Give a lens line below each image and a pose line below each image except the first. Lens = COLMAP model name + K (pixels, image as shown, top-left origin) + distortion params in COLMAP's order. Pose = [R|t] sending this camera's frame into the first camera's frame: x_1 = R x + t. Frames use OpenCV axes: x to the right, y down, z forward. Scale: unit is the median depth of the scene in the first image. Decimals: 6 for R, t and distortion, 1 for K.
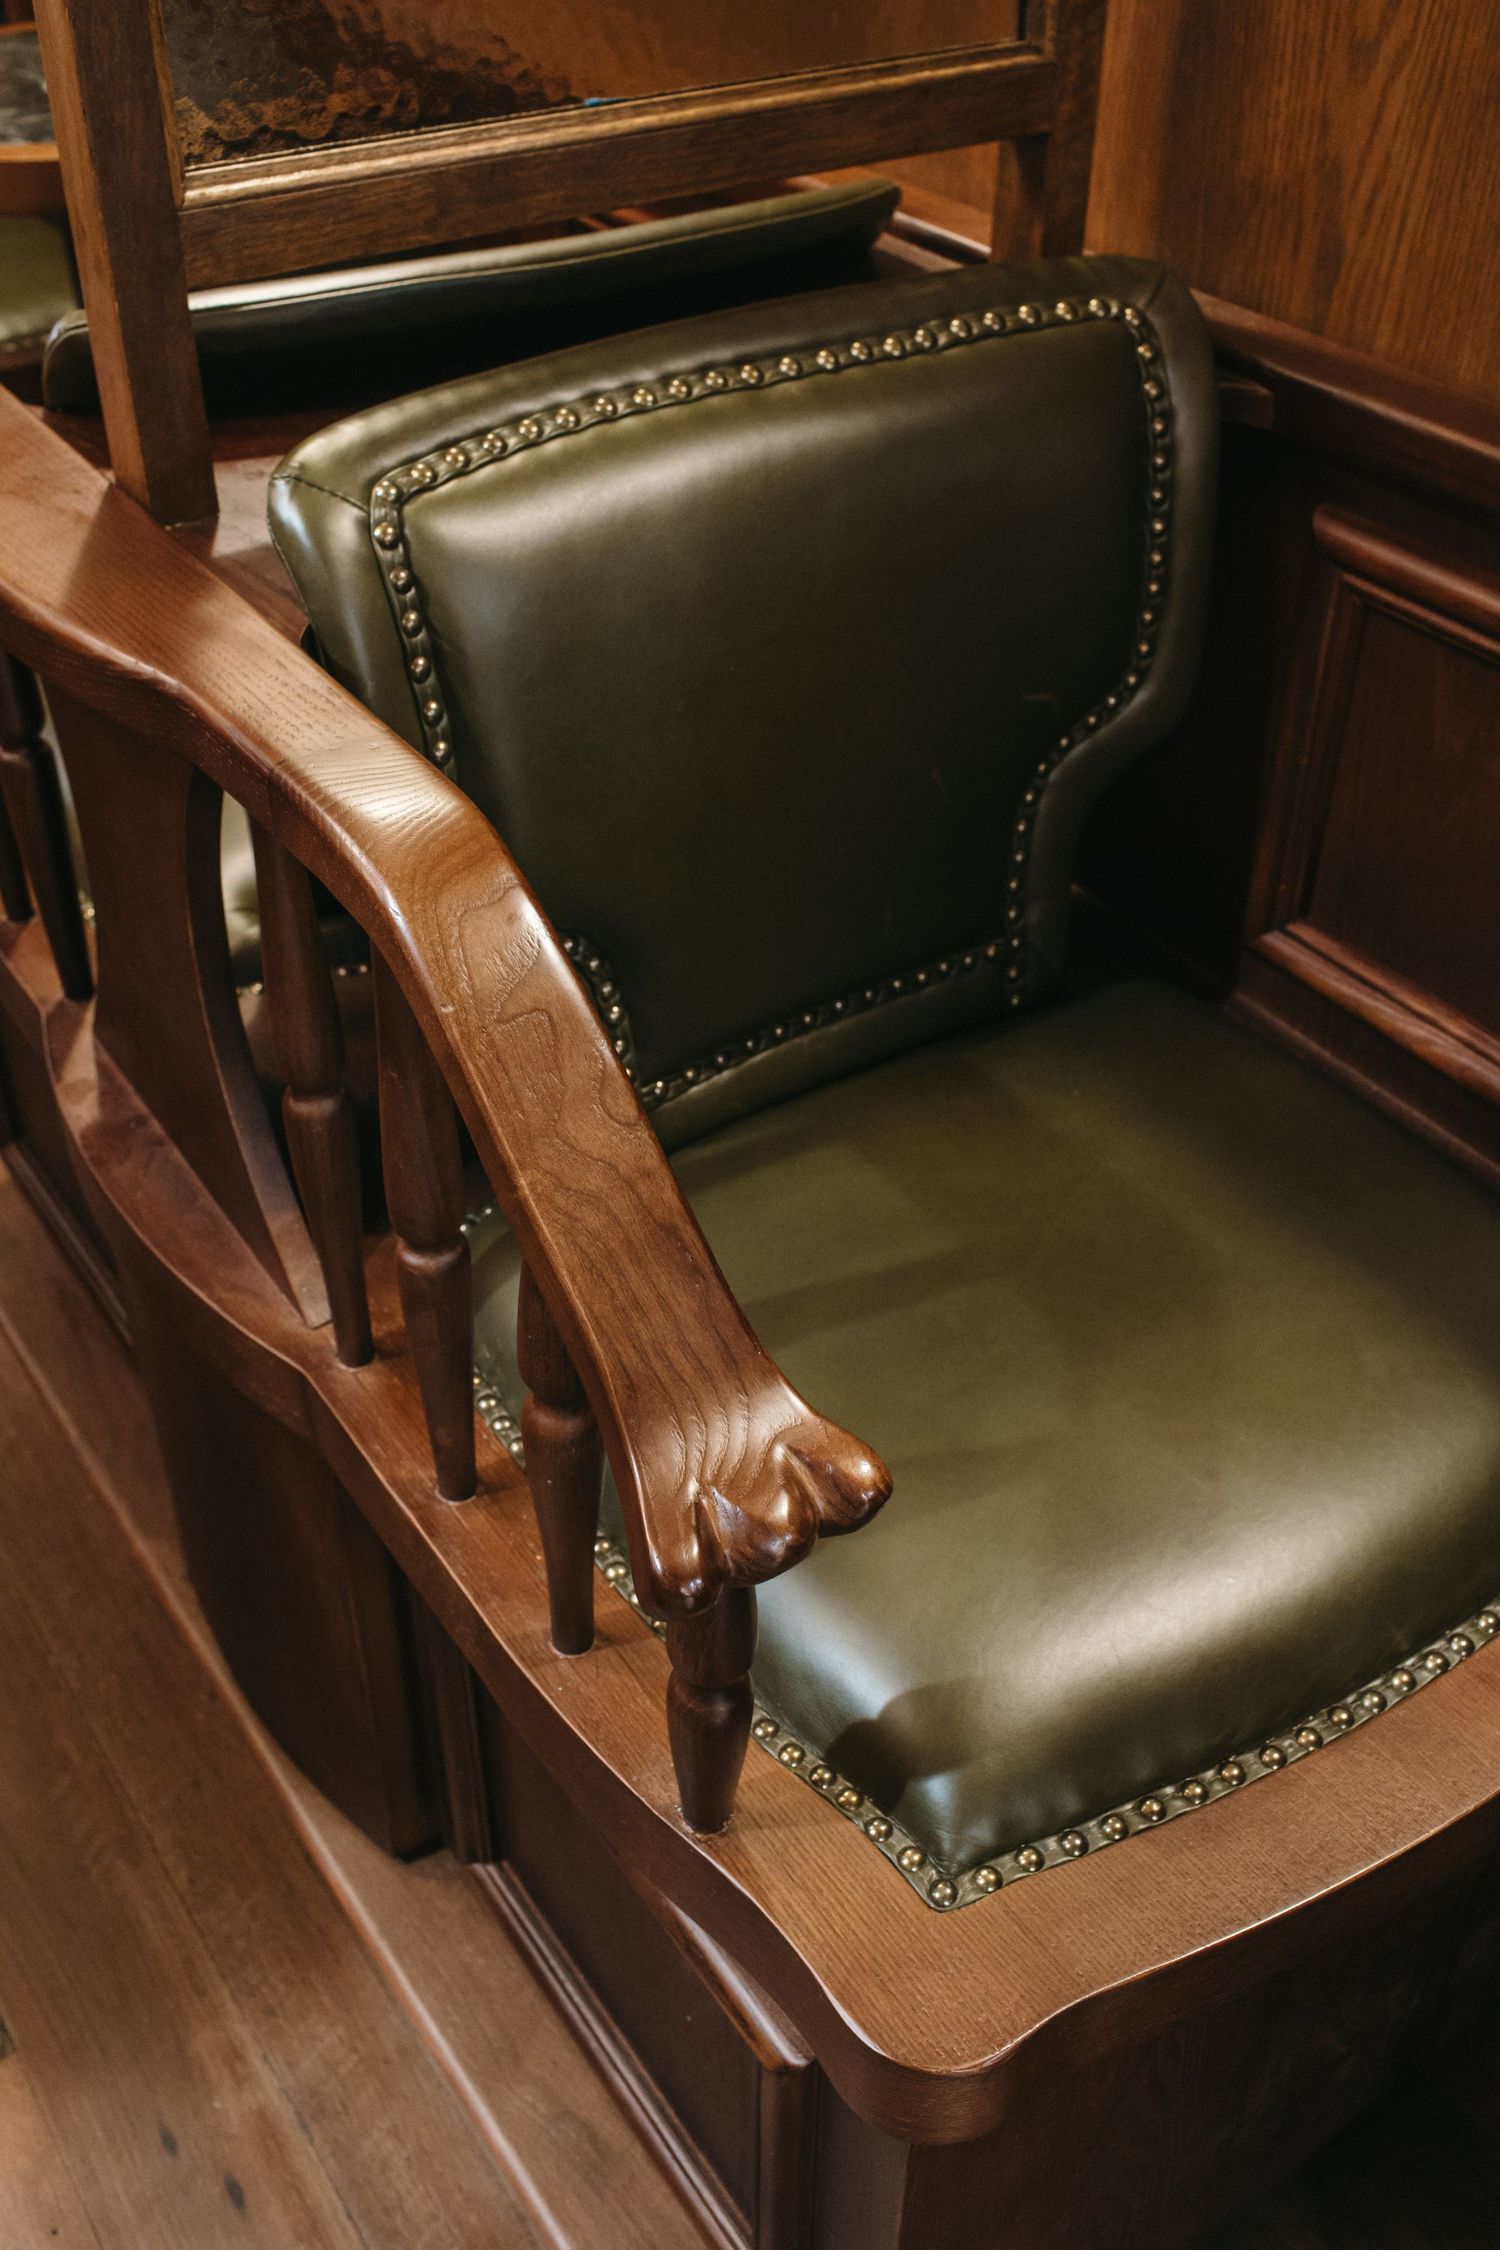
lens RADIAL K [[2233.3, 0, 748.3], [0, 2233.3, 1127.2], [0, 0, 1]] dist [0.006207, 0.000000]
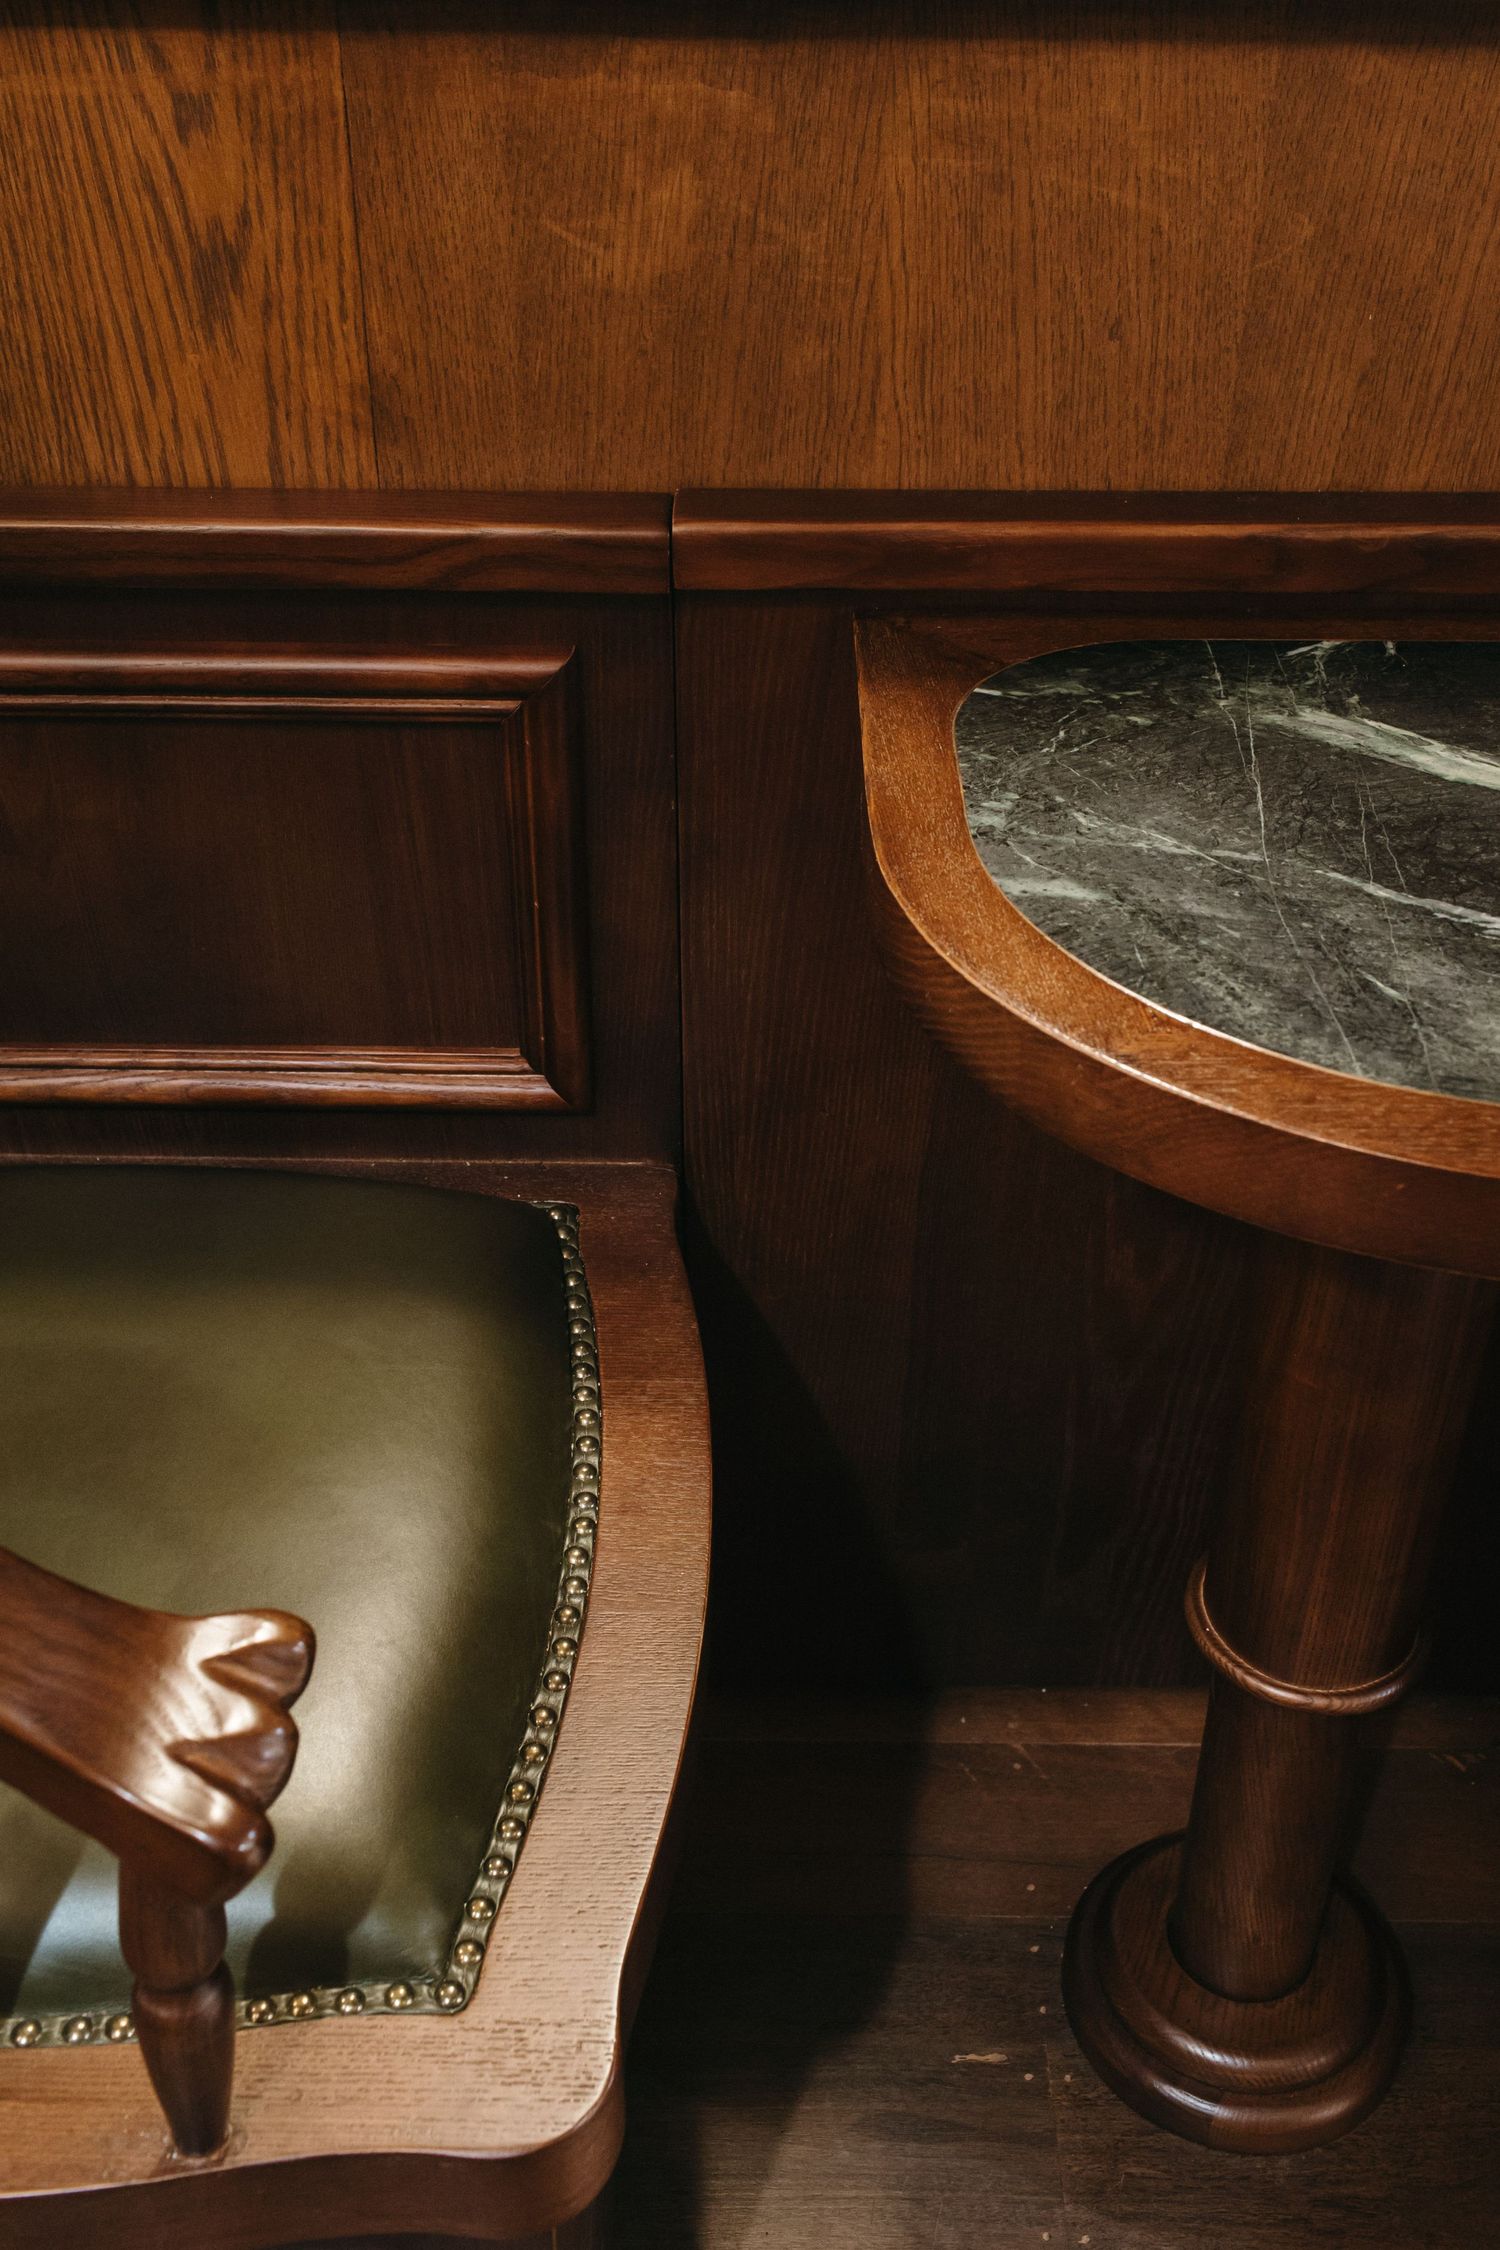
lens RADIAL K [[2233.3, 0, 757.5], [0, 2233.3, 1116.4], [0, 0, 1]] dist [0.006207, 0.000000]
pose [[0.568726, -0.461811, 0.680648, -0.249479], [0.496890, 0.852345, 0.163121, -0.056022], [-0.655478, 0.245436, 0.714220, 0.103565]]
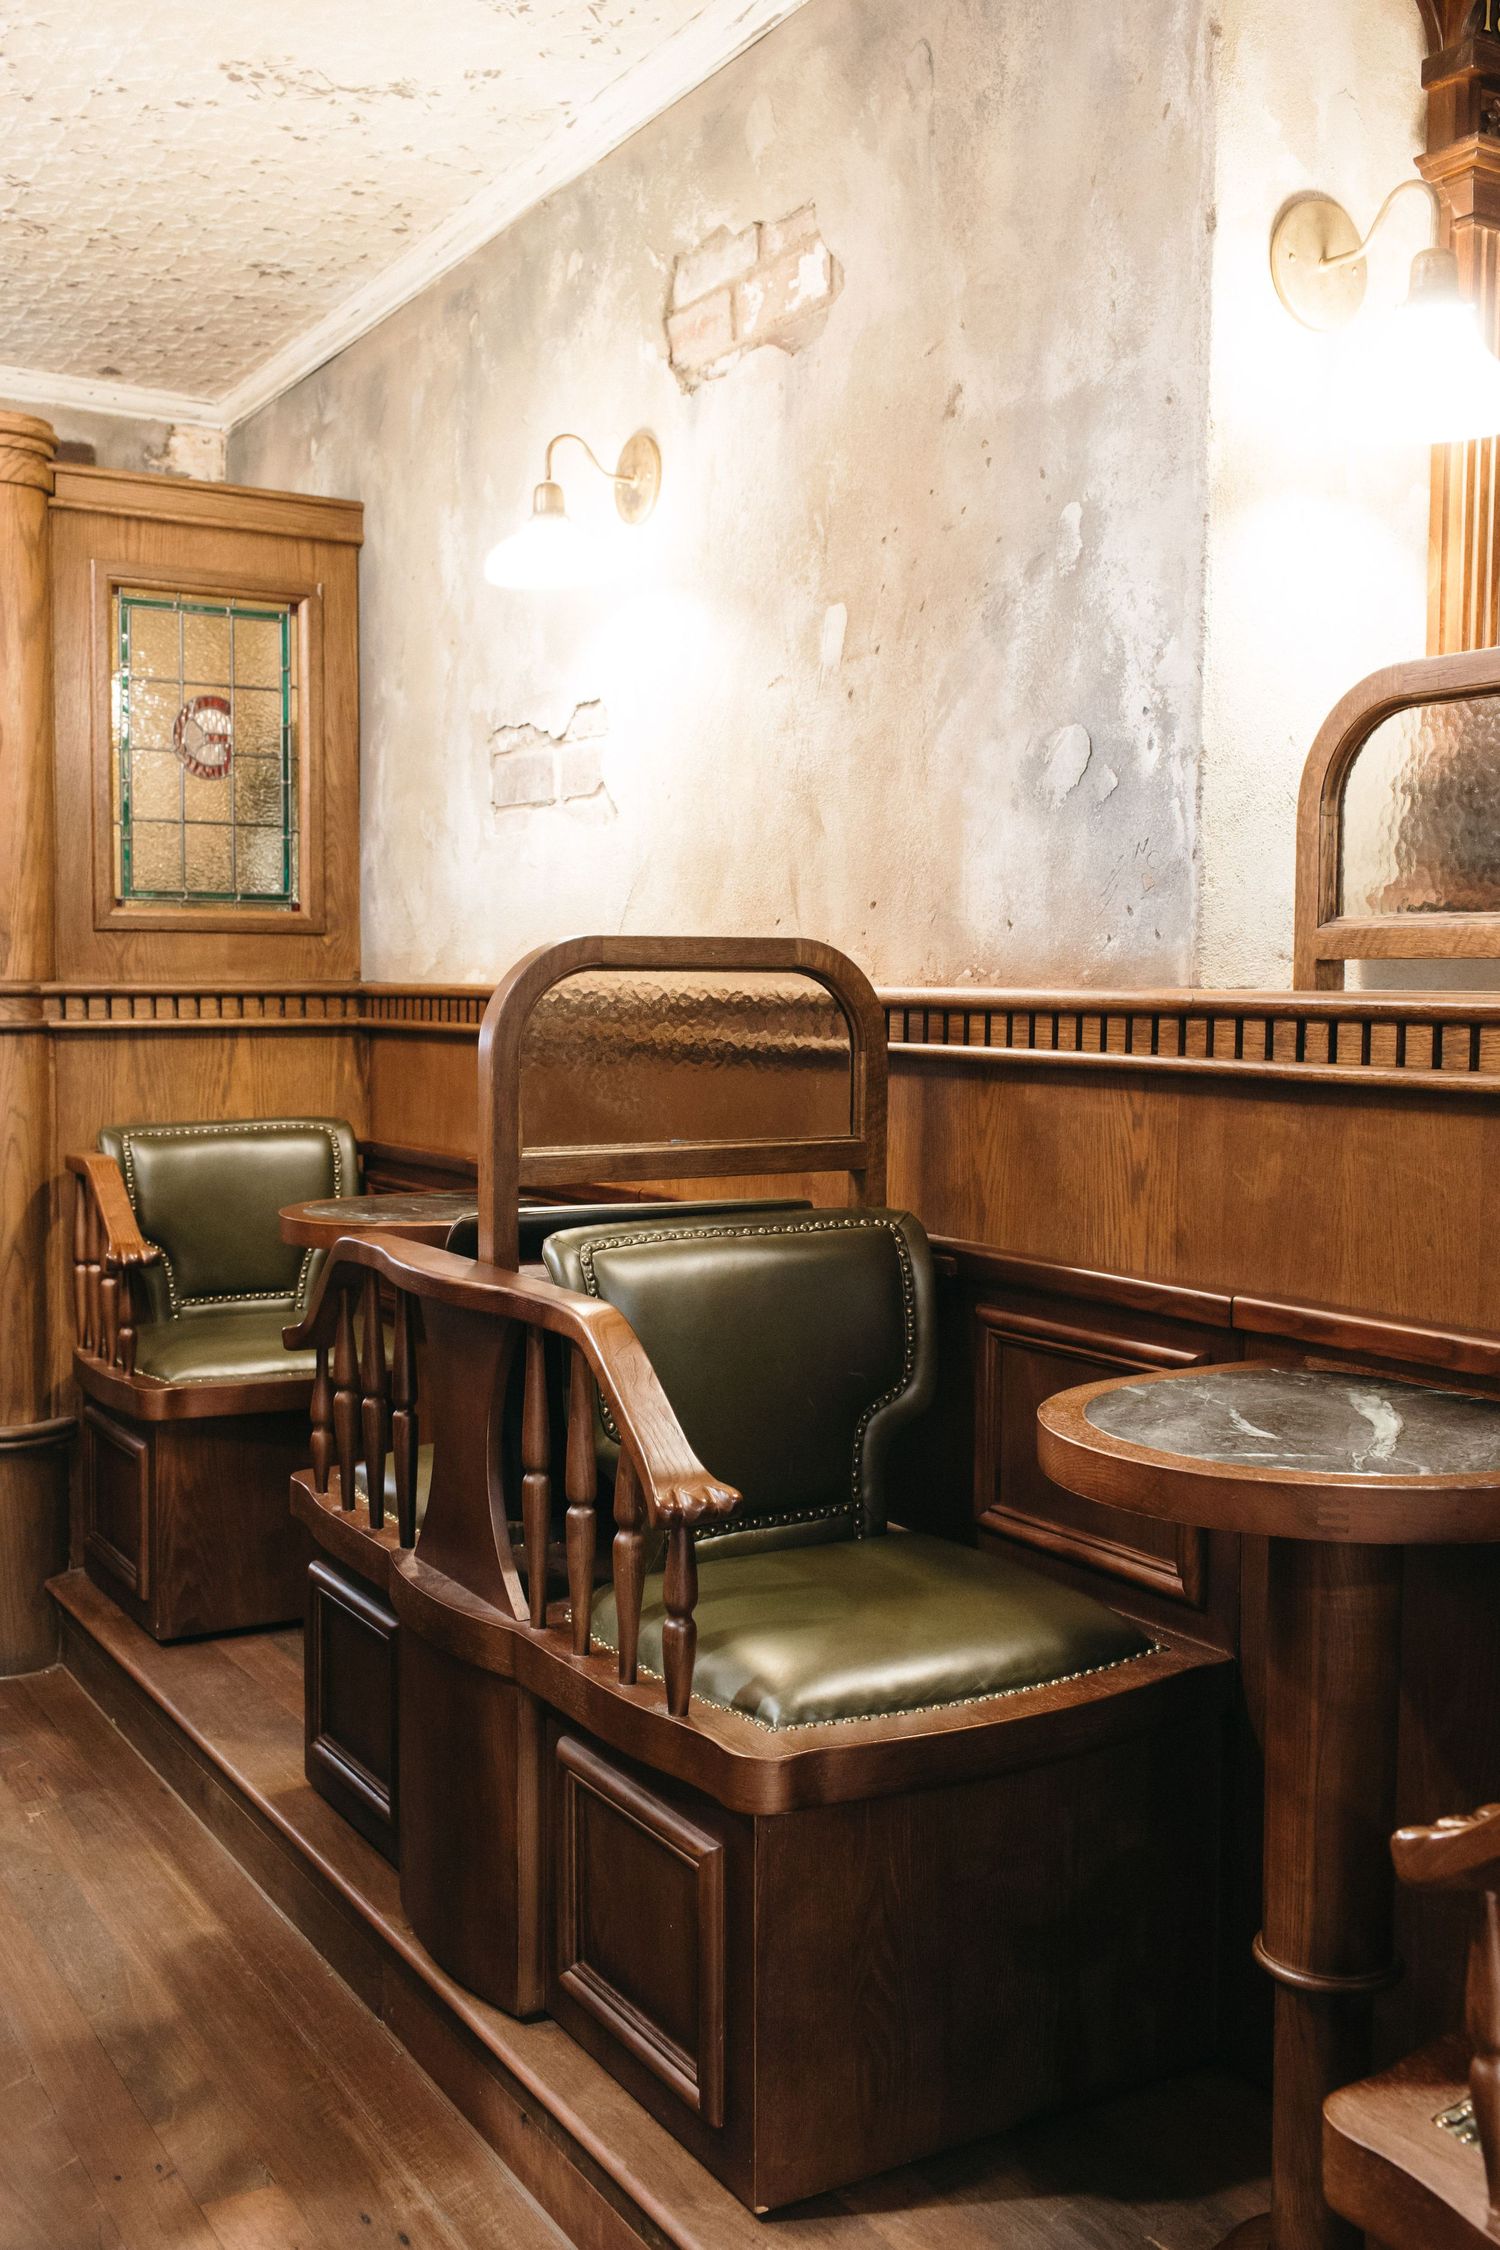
lens RADIAL K [[2233.3, 0, 753.6], [0, 2233.3, 1127.1], [0, 0, 1]] dist [0.006207, 0.000000]
pose [[0.998323, 0.006309, -0.057553, 0.156762], [-0.037239, 0.831119, -0.554846, 0.888322], [0.044333, 0.556058, 0.829960, -1.068960]]
